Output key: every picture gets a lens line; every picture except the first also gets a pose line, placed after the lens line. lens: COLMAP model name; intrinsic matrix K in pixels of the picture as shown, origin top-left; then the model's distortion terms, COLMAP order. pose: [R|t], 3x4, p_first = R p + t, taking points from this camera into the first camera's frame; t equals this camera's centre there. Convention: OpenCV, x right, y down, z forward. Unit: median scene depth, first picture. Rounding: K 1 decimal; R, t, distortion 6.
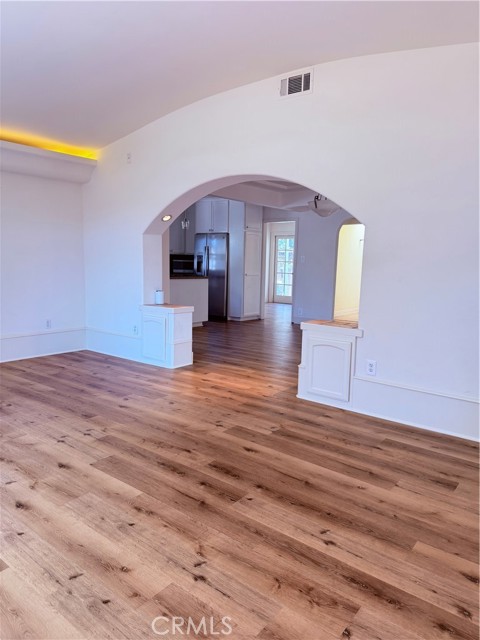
lens RADIAL K [[446.7, 0, 239.6], [0, 446.7, 320.1], [0, 0, 1]] dist [0.007489, 0.001595]
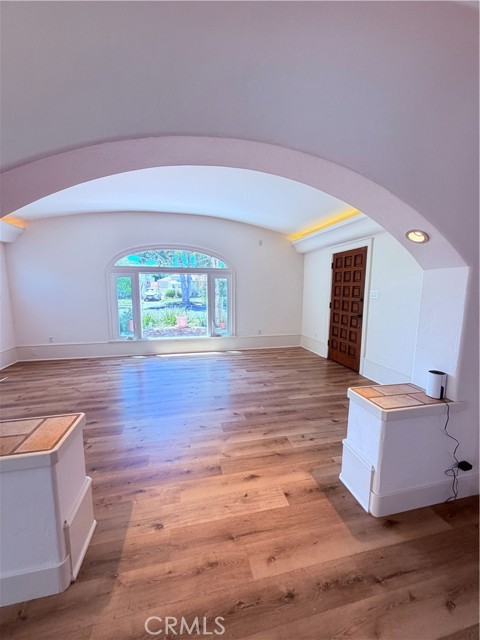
lens RADIAL K [[255.9, 0, 240.0], [0, 255.9, 320.8], [0, 0, 1]] dist [-0.000581, -0.000016]
pose [[-0.624090, 0.082091, -0.777028, 0.271071], [-0.118280, 0.973080, 0.197803, -0.217442], [0.772348, 0.215354, -0.597579, 1.377904]]
